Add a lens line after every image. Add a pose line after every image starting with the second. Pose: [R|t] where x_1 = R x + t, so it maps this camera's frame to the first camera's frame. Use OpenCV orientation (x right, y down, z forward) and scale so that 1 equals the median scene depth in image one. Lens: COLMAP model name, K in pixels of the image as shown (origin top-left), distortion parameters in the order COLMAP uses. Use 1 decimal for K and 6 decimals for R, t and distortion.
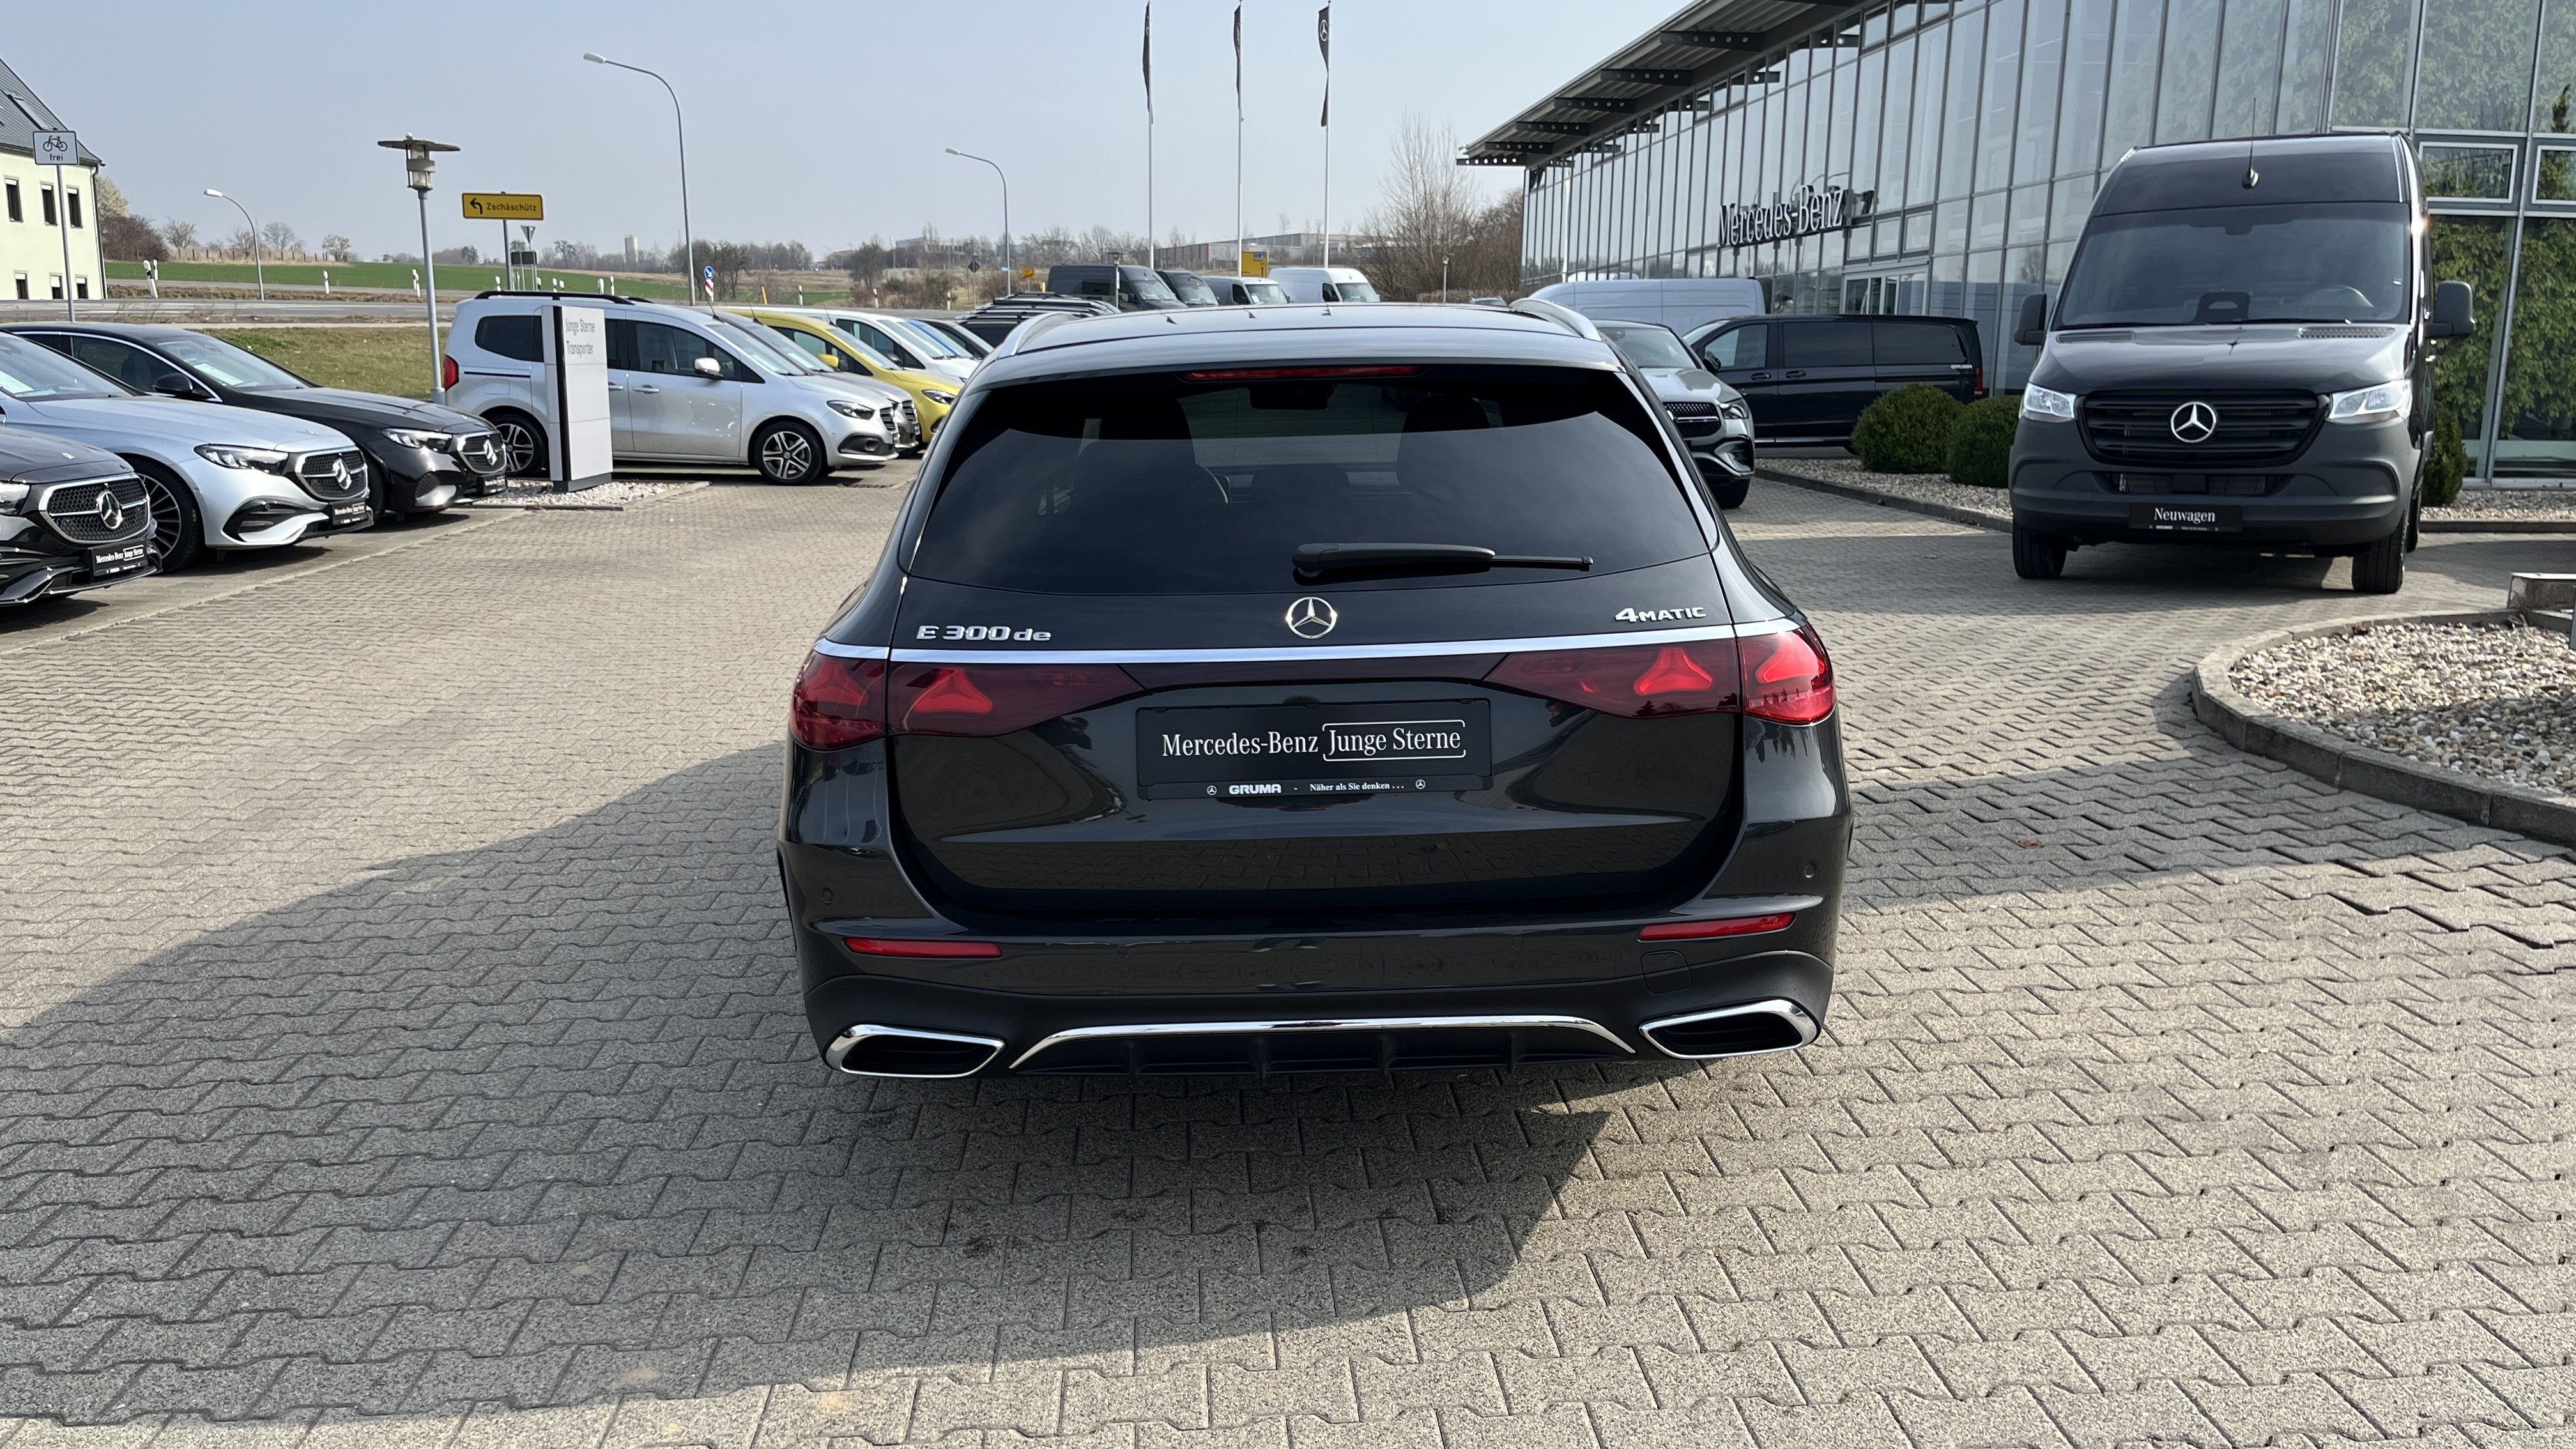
lens RADIAL K [[1939.8, 0, 1288.0], [0, 1939.8, 724.5], [0, 0, 1]] dist [0.064371, -0.083638]
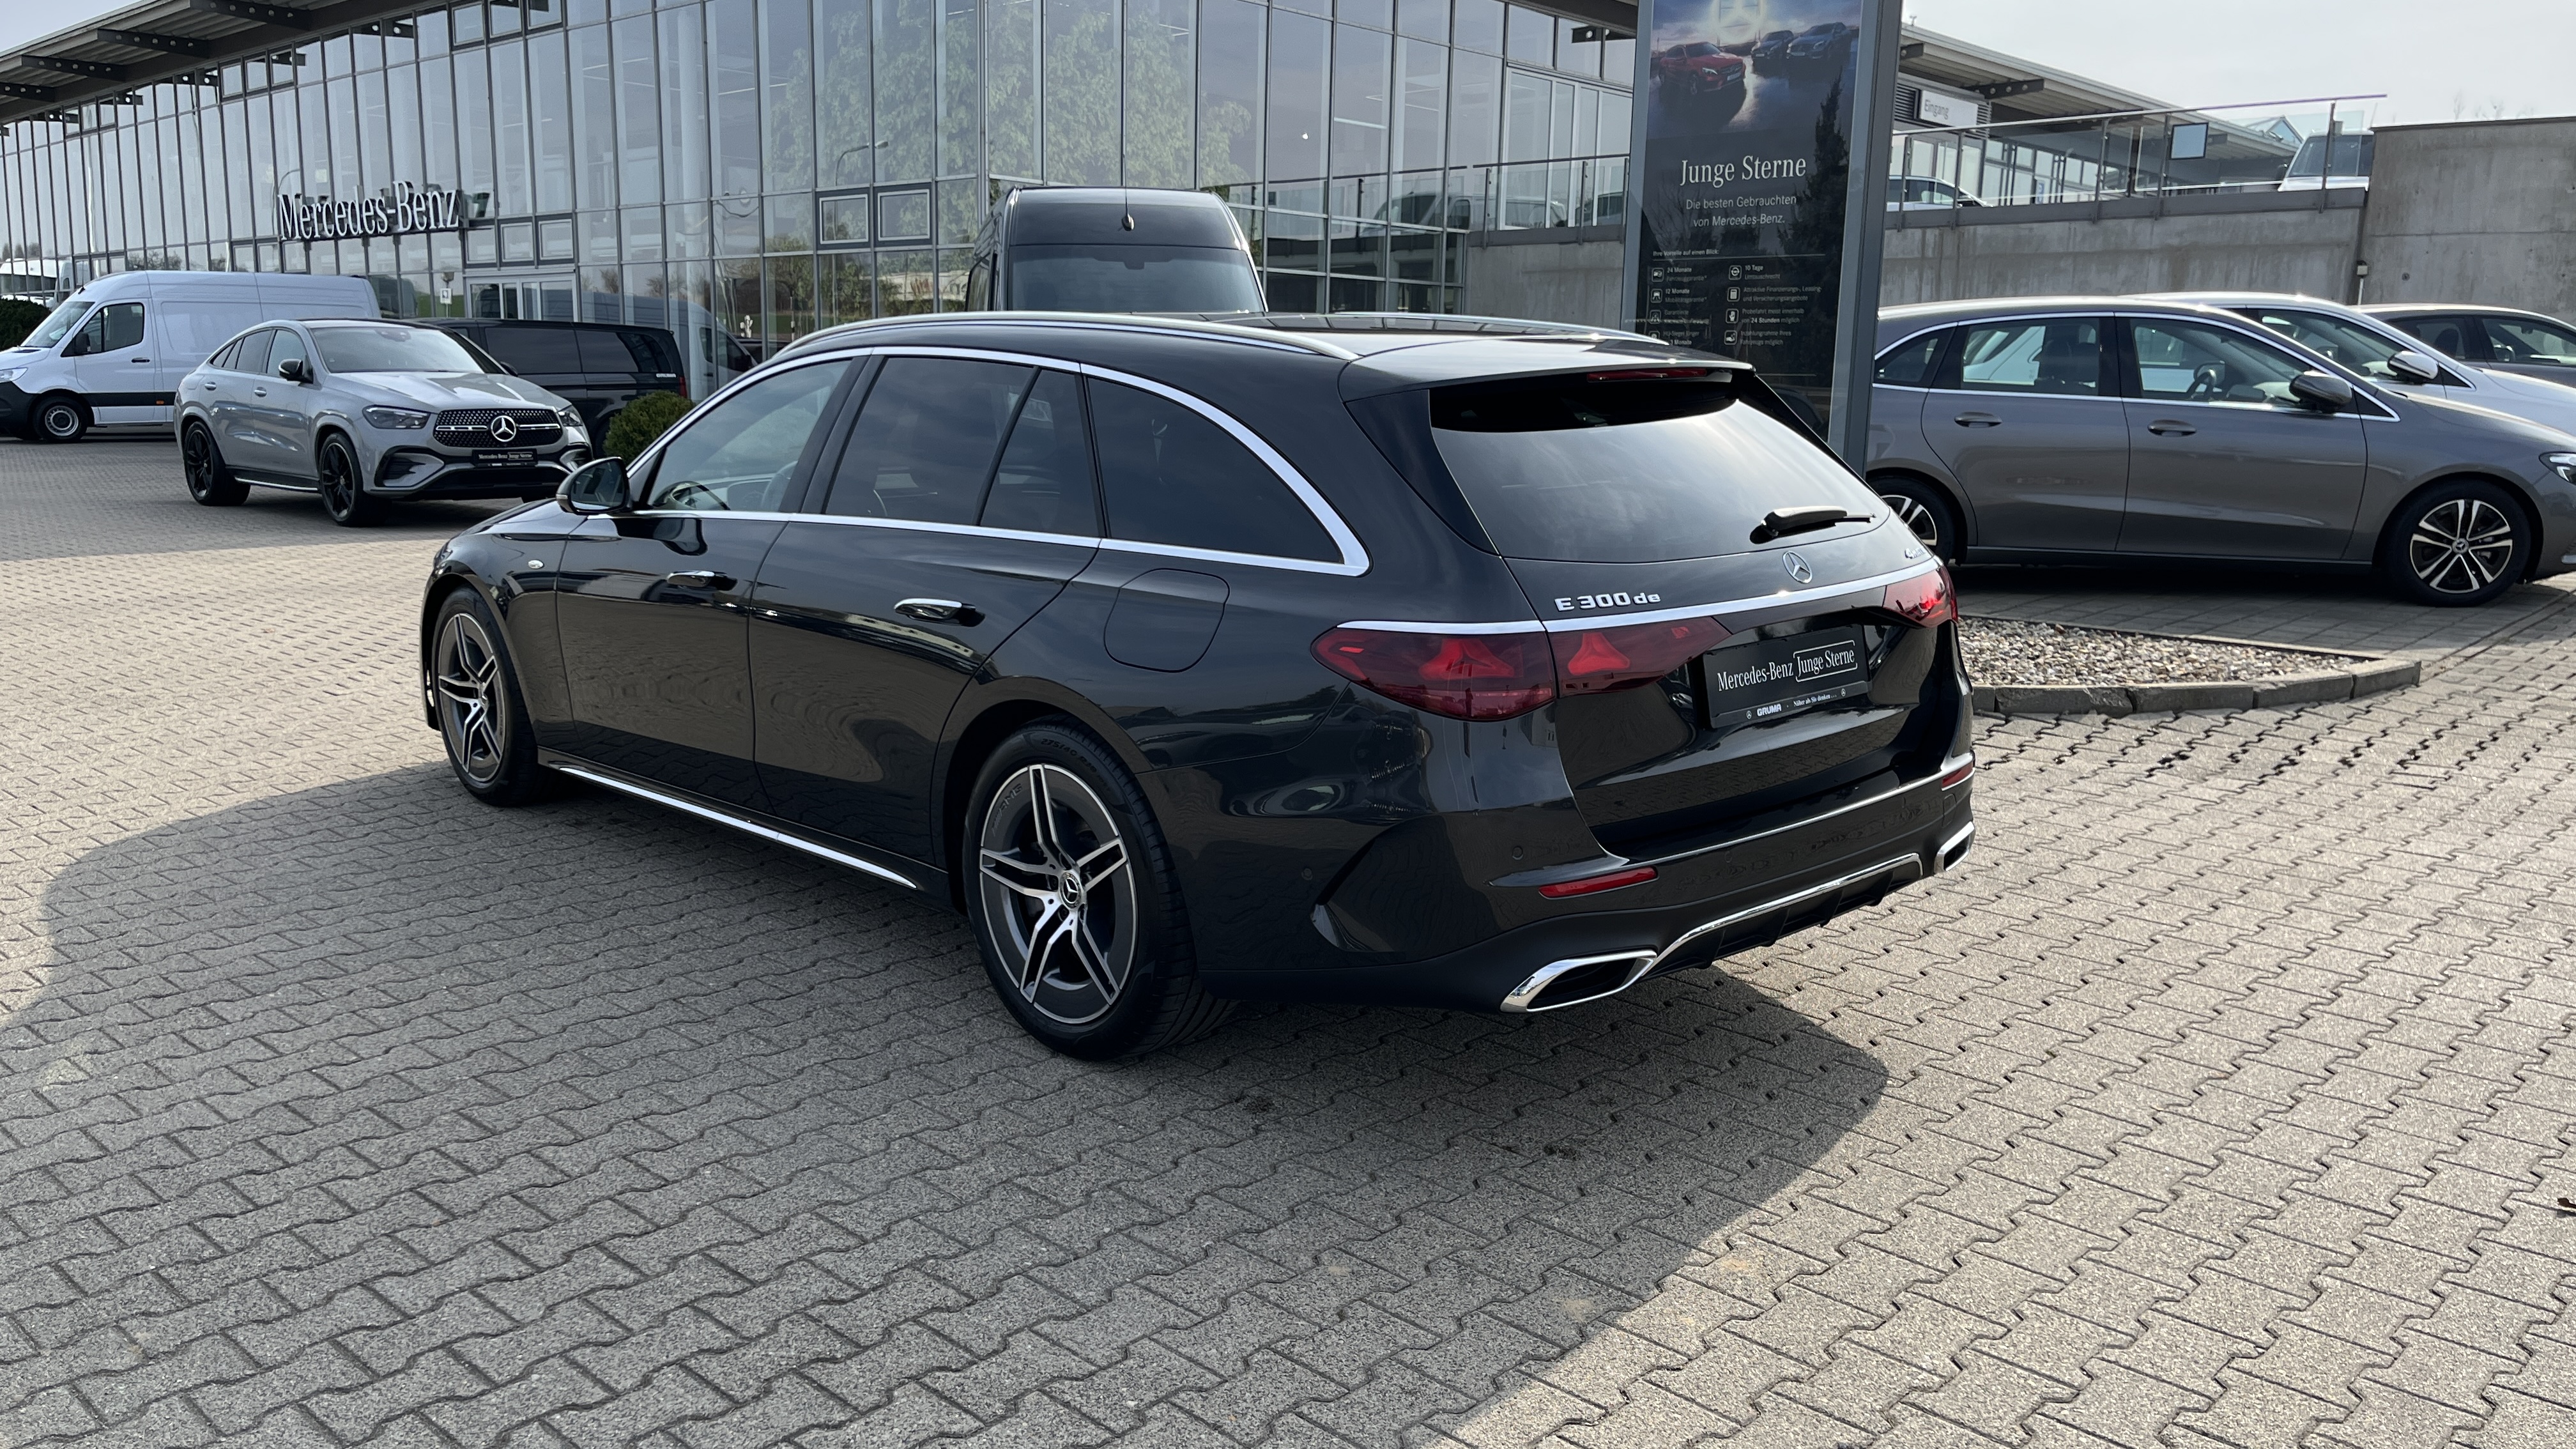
lens RADIAL K [[1939.8, 0, 1288.0], [0, 1939.8, 724.5], [0, 0, 1]] dist [0.064371, -0.083638]
pose [[0.737095, -0.110900, 0.666627, -0.298334], [0.114309, 0.992689, 0.038751, -0.011269], [-0.666051, 0.047638, 0.744383, 0.078167]]
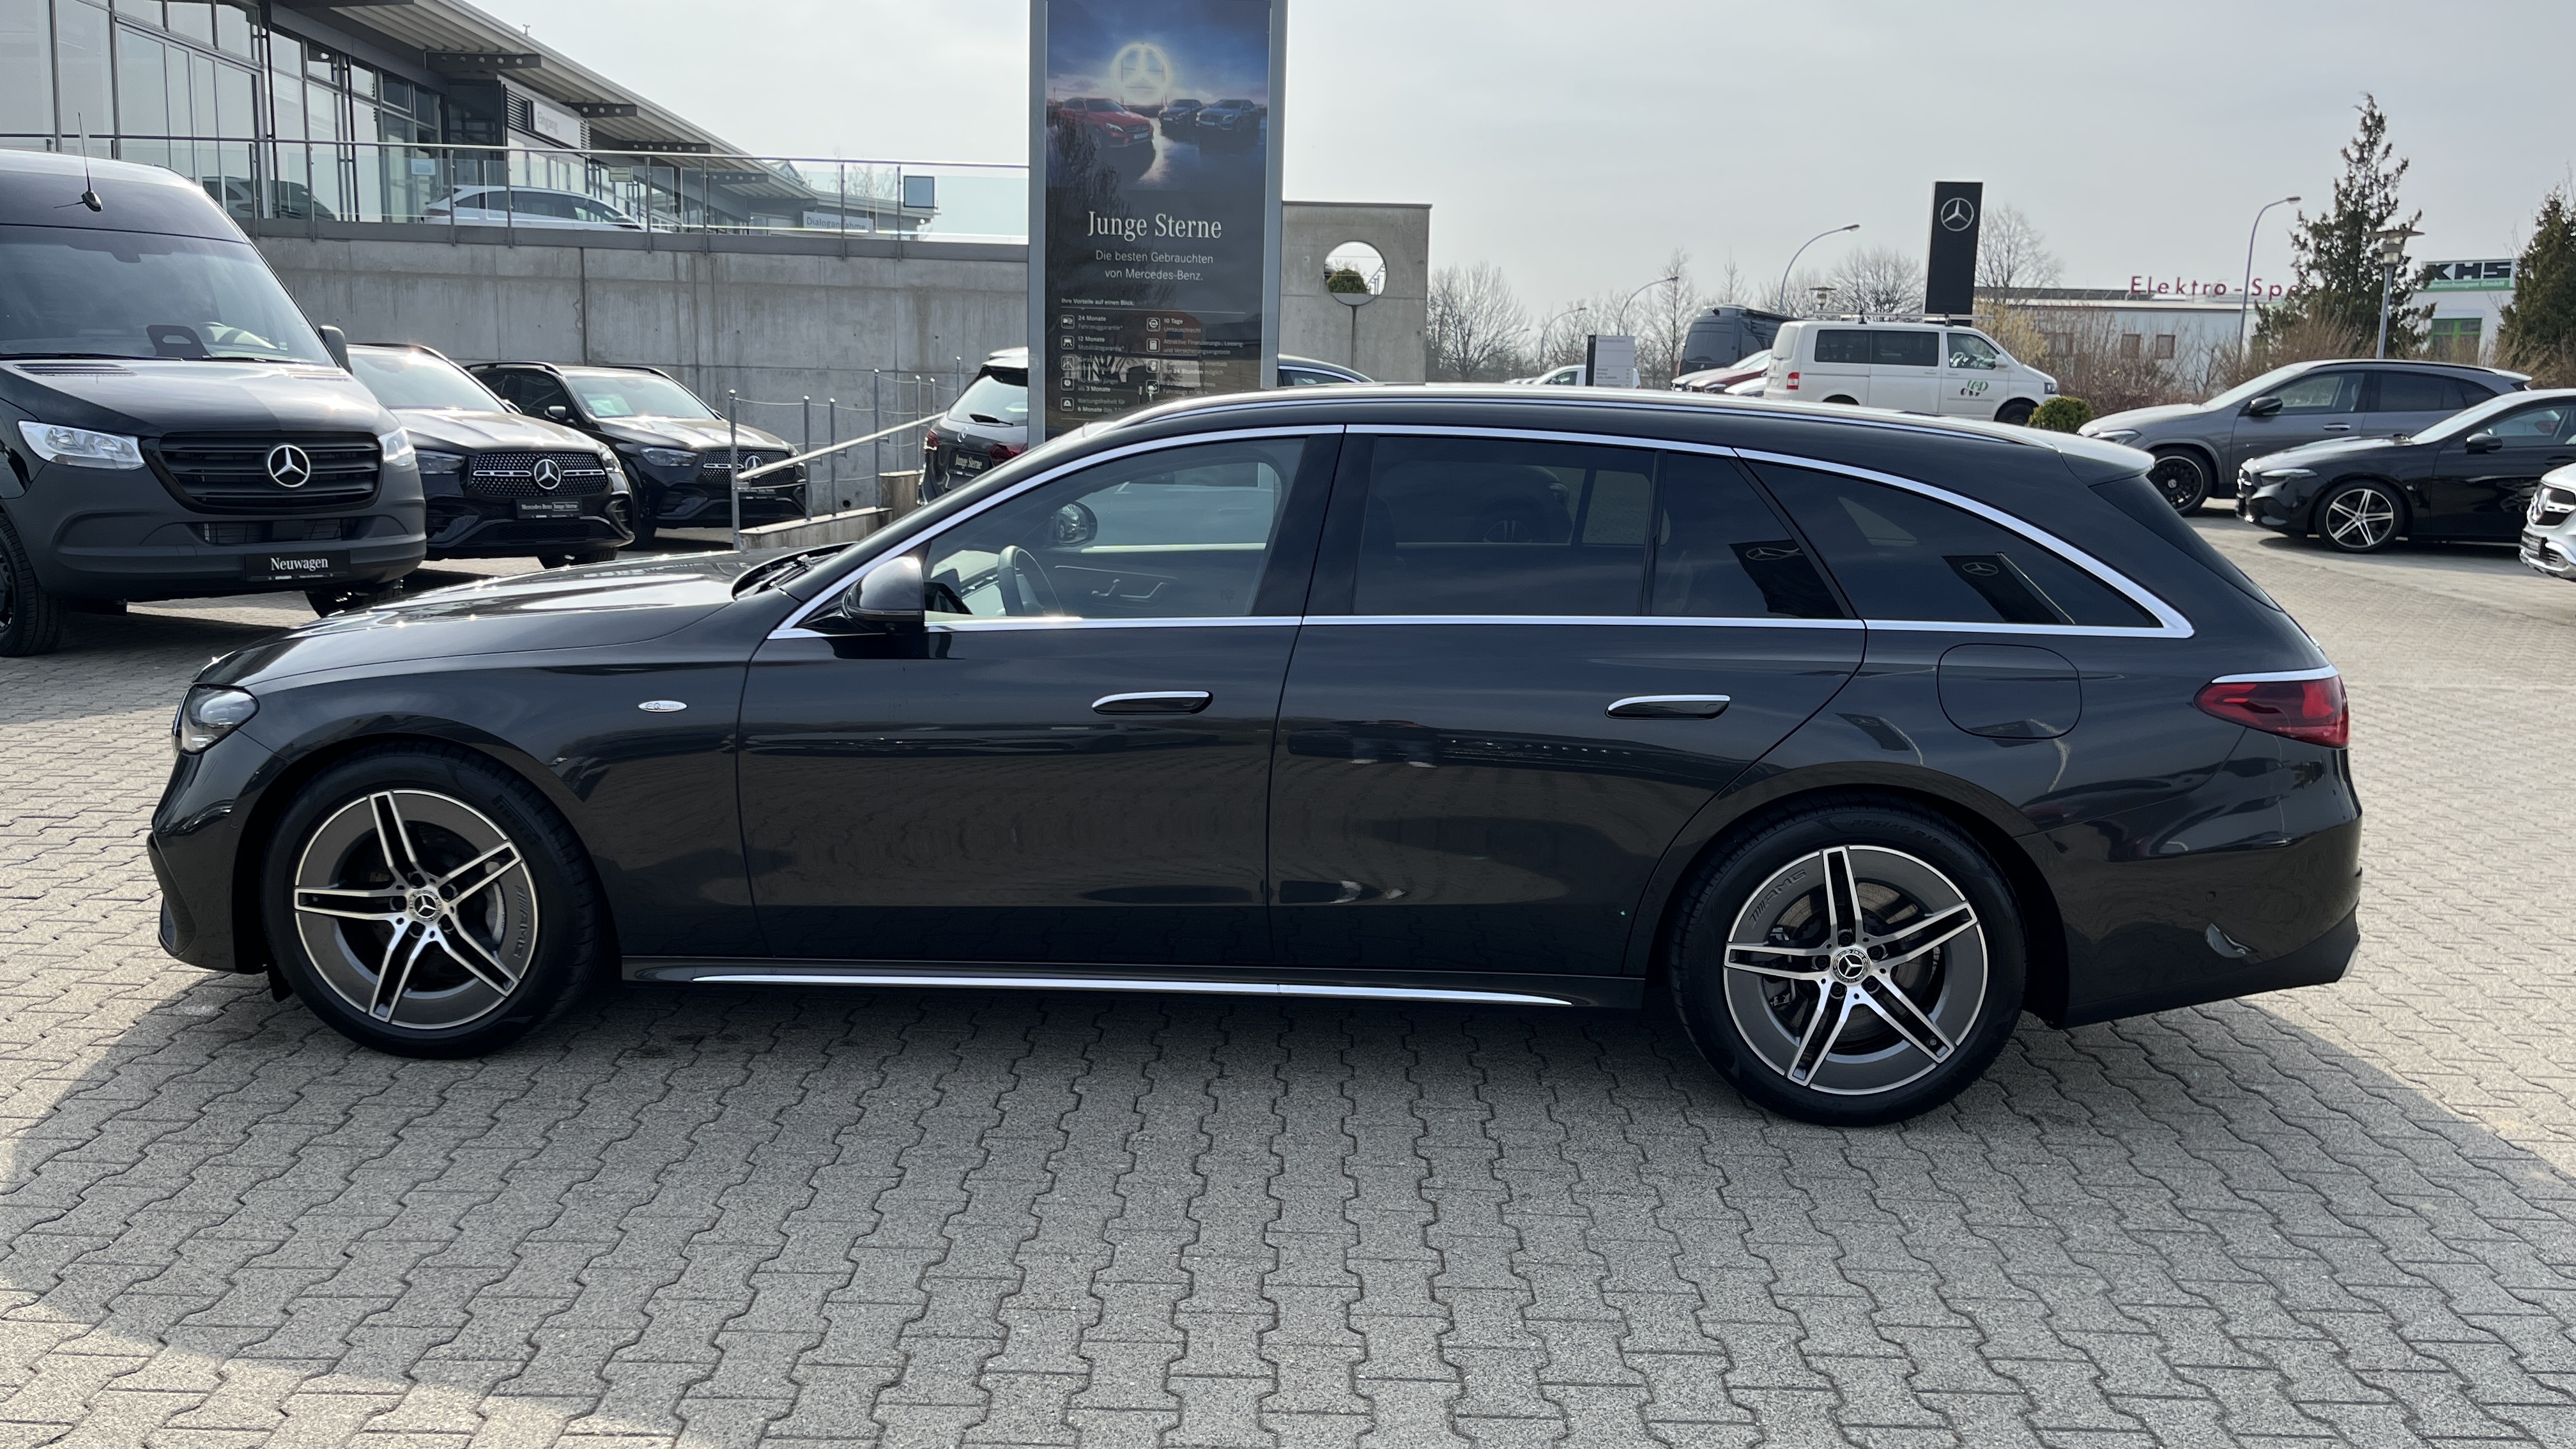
lens RADIAL K [[1927.7, 0, 1263.5], [0, 1927.7, 739.0], [0, 0, 1]] dist [0.072911, -0.088840]
pose [[0.074326, -0.164015, 0.983654, -0.461199], [0.163288, 0.975071, 0.150246, -0.089923], [-0.983775, 0.149452, 0.099254, 0.456948]]
